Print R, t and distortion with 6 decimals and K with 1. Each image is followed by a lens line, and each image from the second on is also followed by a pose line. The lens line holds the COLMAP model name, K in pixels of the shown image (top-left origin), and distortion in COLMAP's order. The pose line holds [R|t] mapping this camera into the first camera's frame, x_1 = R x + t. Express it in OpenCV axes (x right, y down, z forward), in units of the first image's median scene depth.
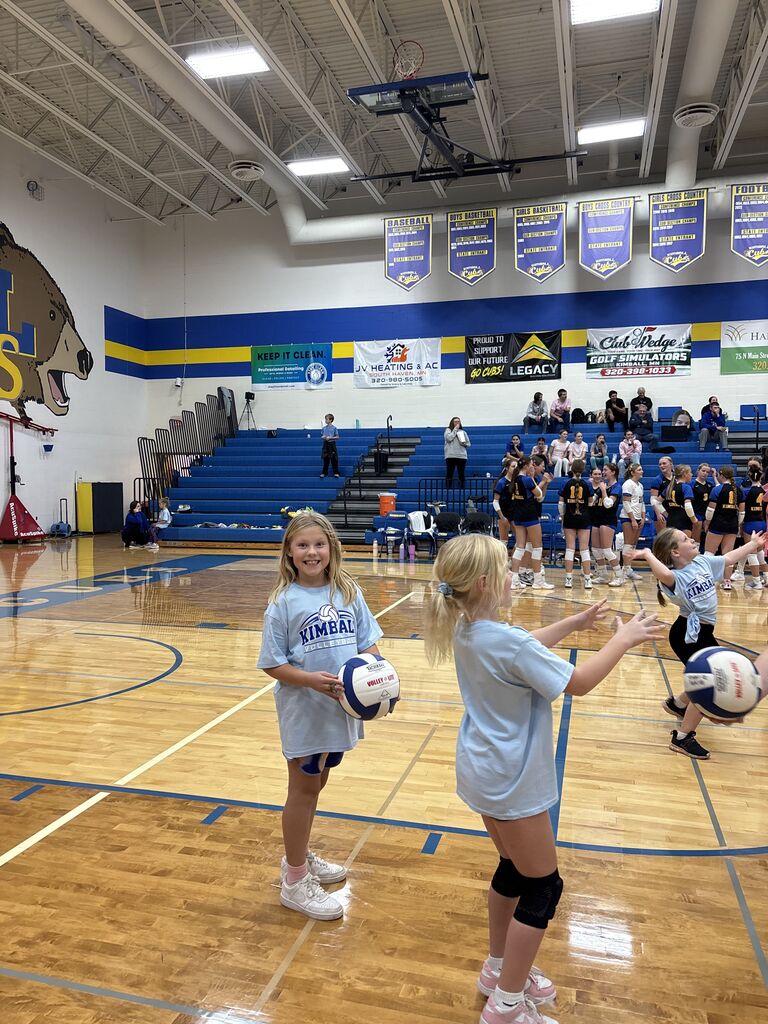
lens RADIAL K [[789.2, 0, 384.0], [0, 789.2, 512.0], [0, 0, 1]] dist [0.068819, 0.000487]
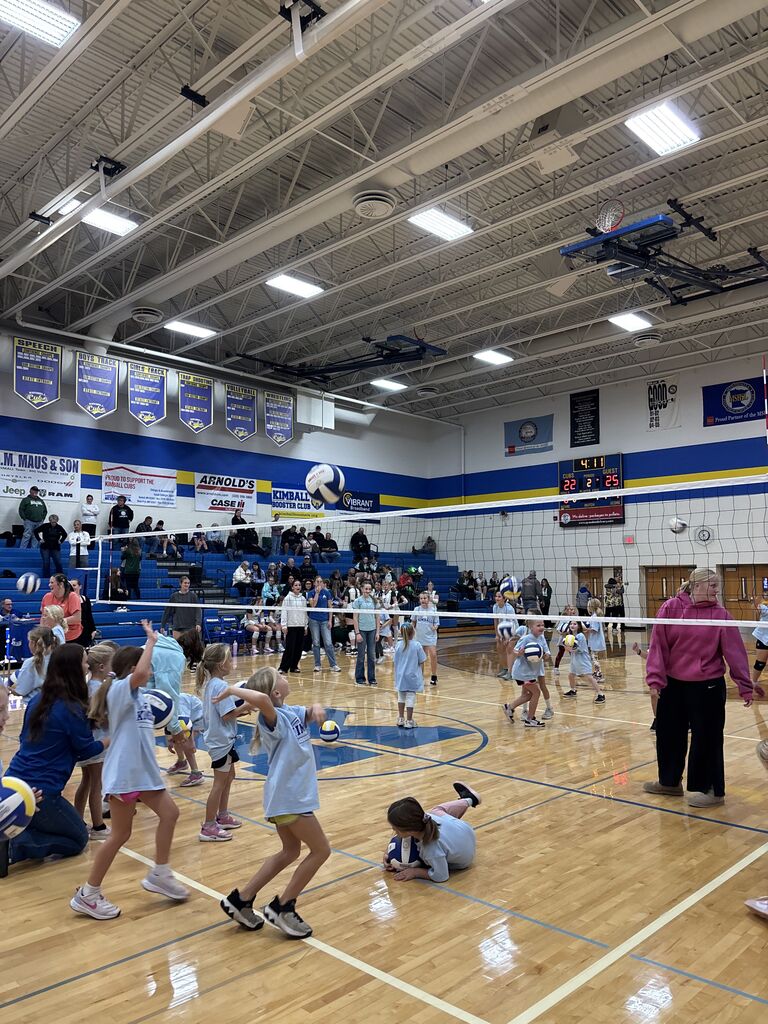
lens RADIAL K [[776.4, 0, 384.0], [0, 776.4, 512.0], [0, 0, 1]] dist [0.091416, -0.003122]
pose [[0.463287, 0.075253, 0.883008, -0.782203], [0.058419, 0.991628, -0.115161, -0.002077], [-0.884281, 0.104937, 0.455011, 0.173275]]
